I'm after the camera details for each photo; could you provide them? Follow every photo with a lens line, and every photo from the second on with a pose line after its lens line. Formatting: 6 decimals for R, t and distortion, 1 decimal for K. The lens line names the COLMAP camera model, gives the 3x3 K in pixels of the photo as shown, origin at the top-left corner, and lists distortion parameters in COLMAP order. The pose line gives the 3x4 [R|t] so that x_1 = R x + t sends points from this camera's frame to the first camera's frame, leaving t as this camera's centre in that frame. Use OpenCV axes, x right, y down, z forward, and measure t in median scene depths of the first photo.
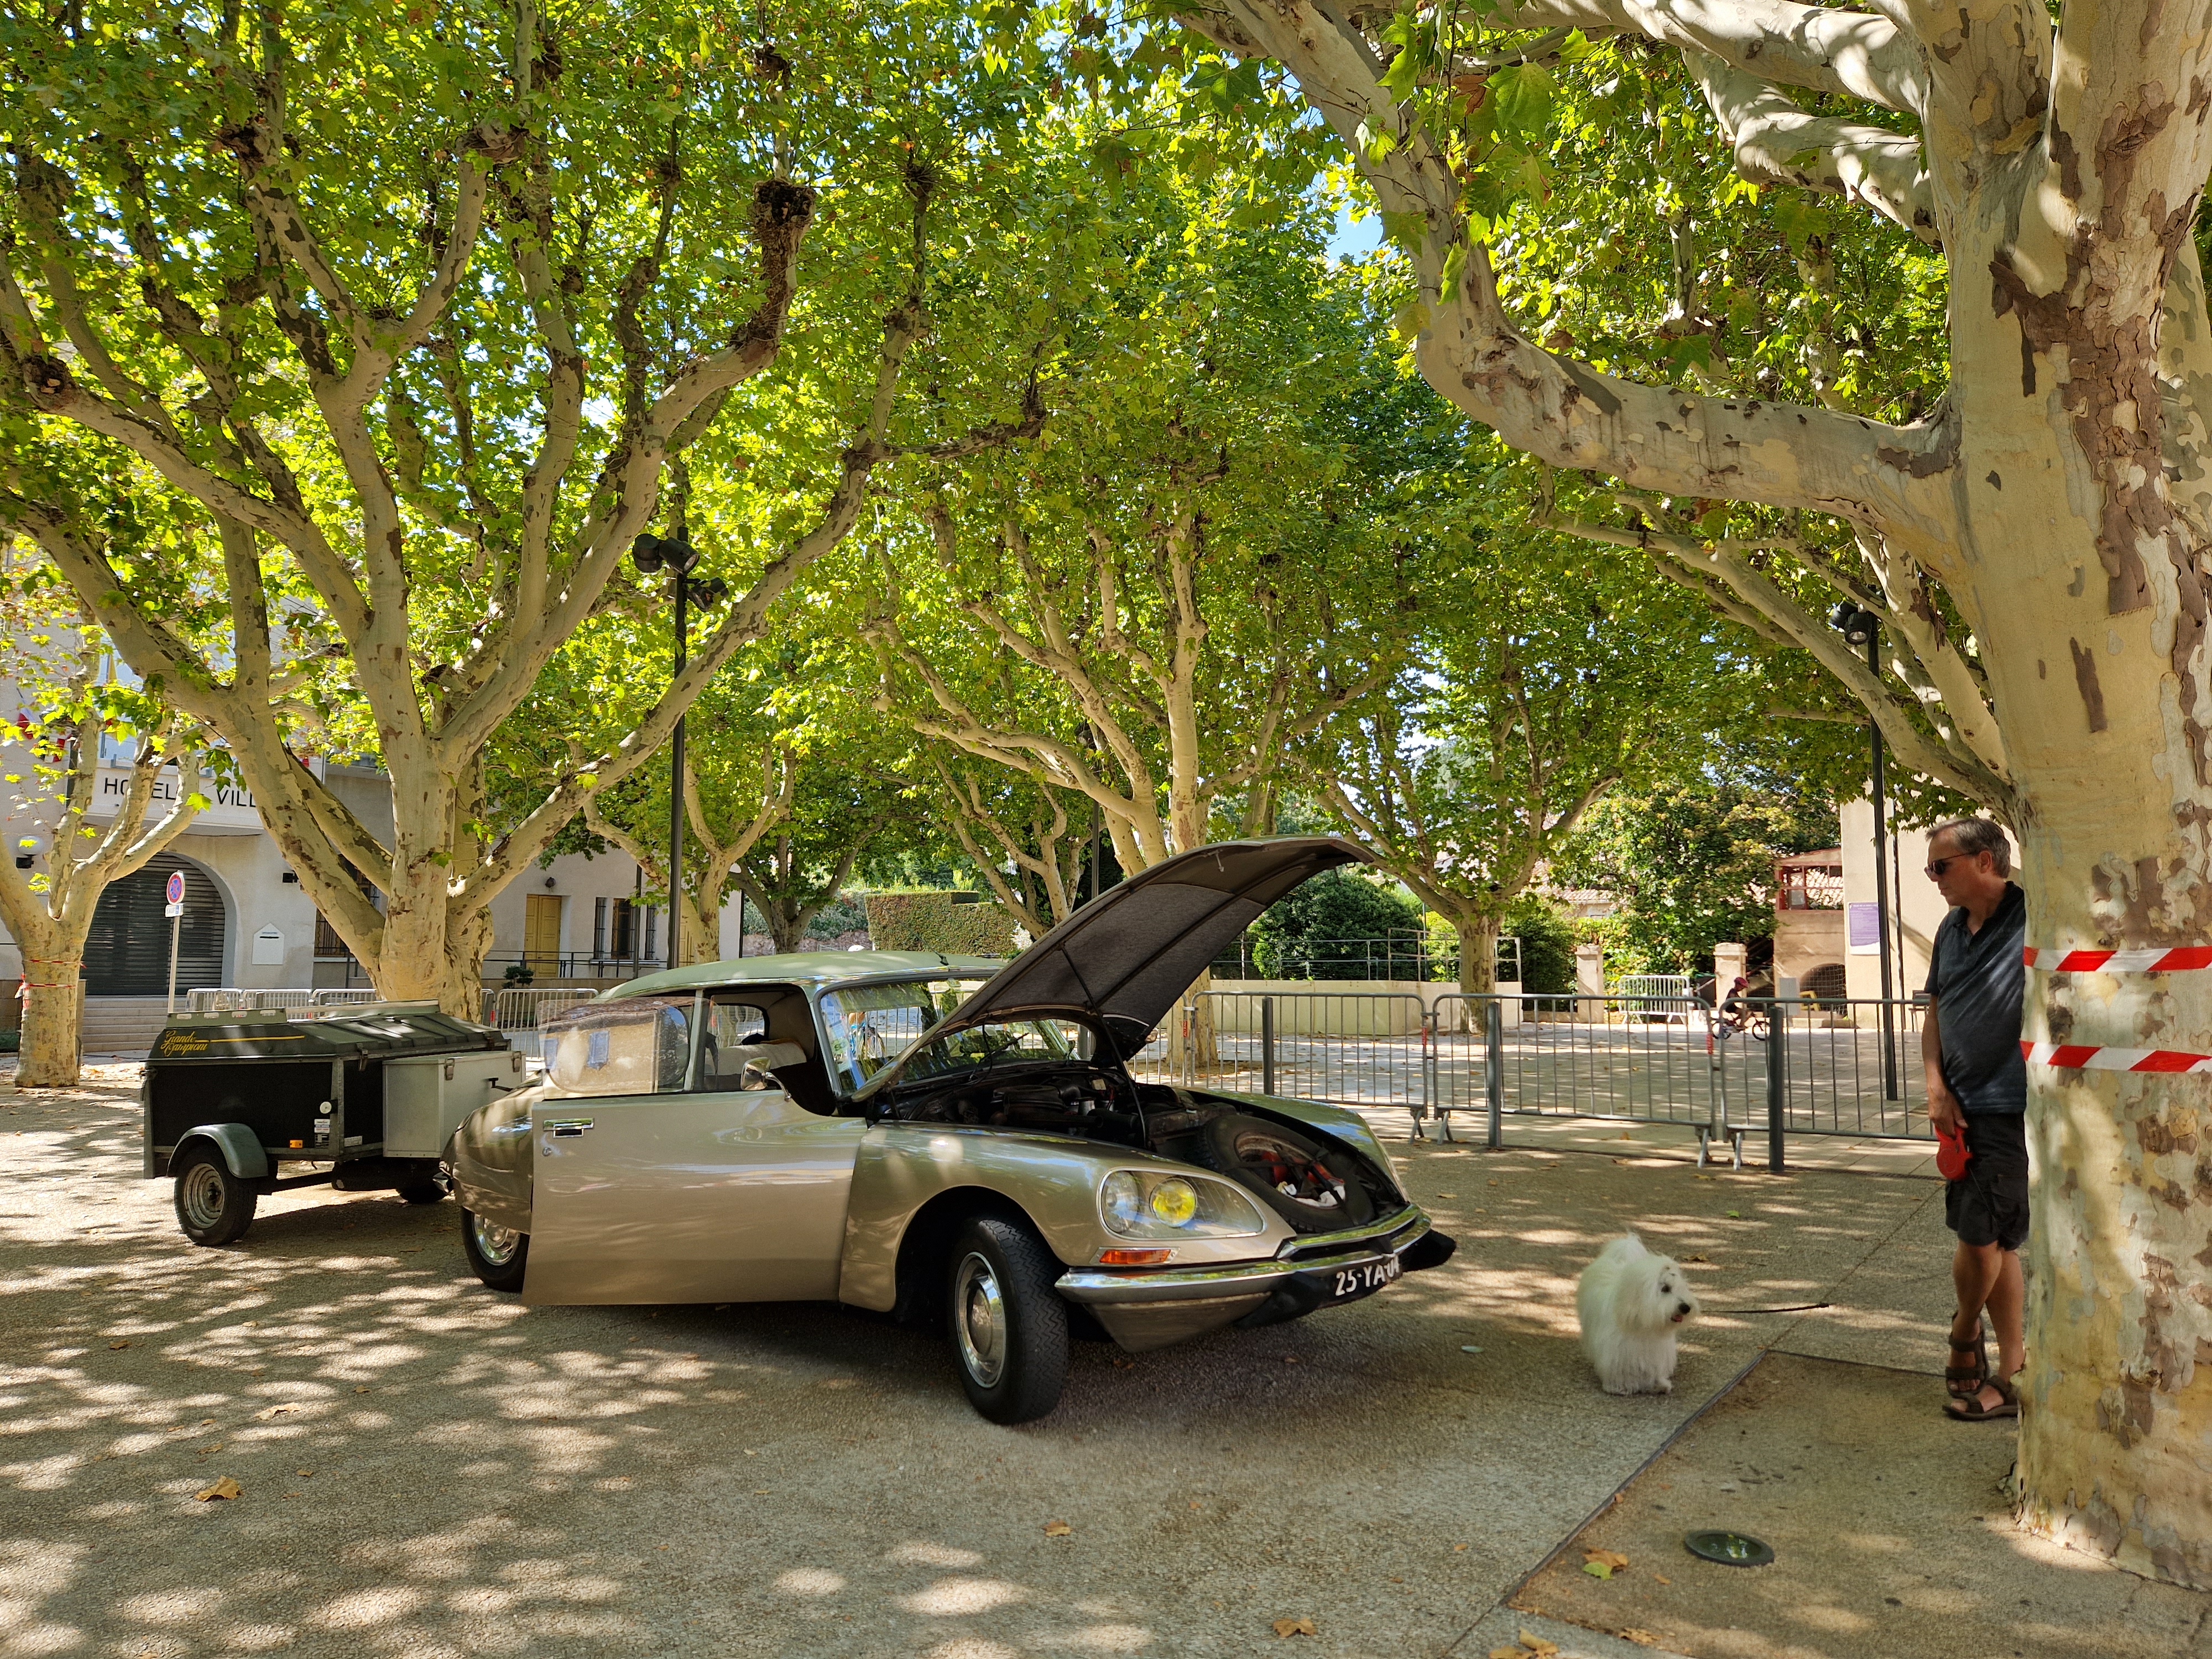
lens RADIAL K [[1478.9, 0, 1109.1], [0, 1478.9, 845.8], [0, 0, 1]] dist [-0.001611, -0.003030]
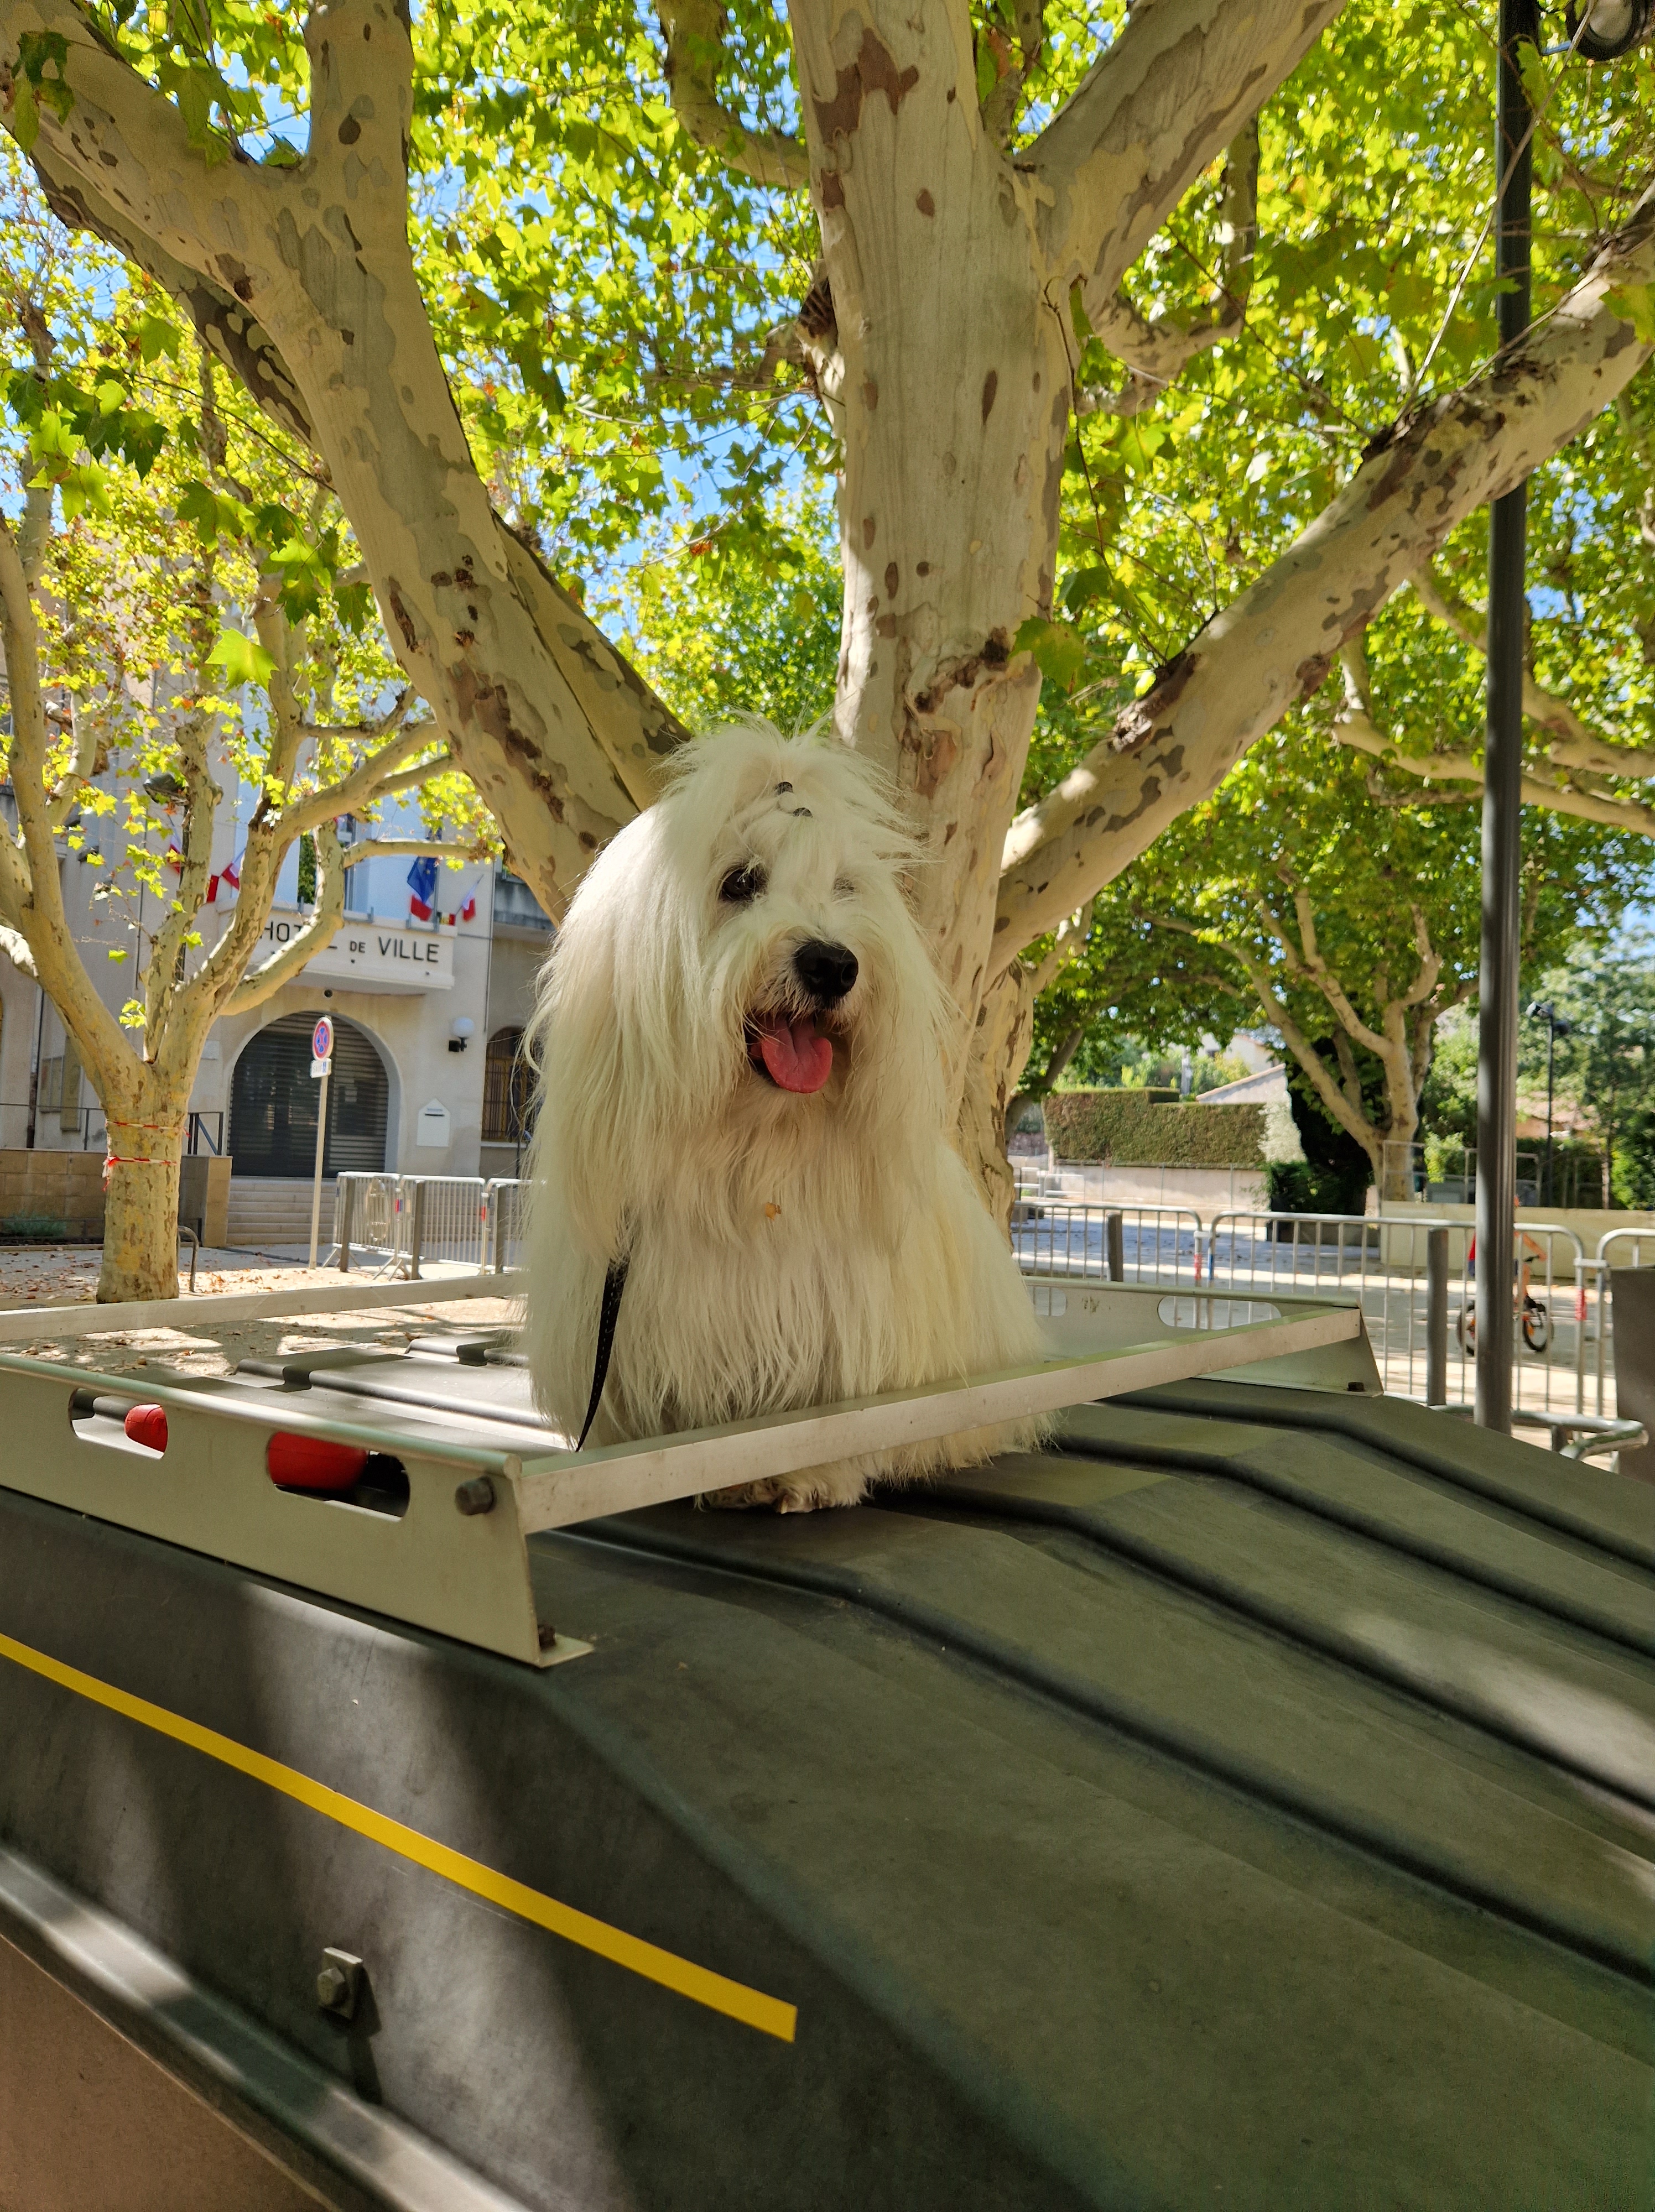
lens RADIAL K [[1479.1, 0, 826.7], [0, 1479.1, 1096.5], [0, 0, 1]] dist [-0.001611, -0.003030]
pose [[0.966224, 0.017771, -0.257089, -0.190829], [-0.009909, 0.999444, 0.031843, 0.032158], [0.257512, -0.028219, 0.965863, 0.341309]]
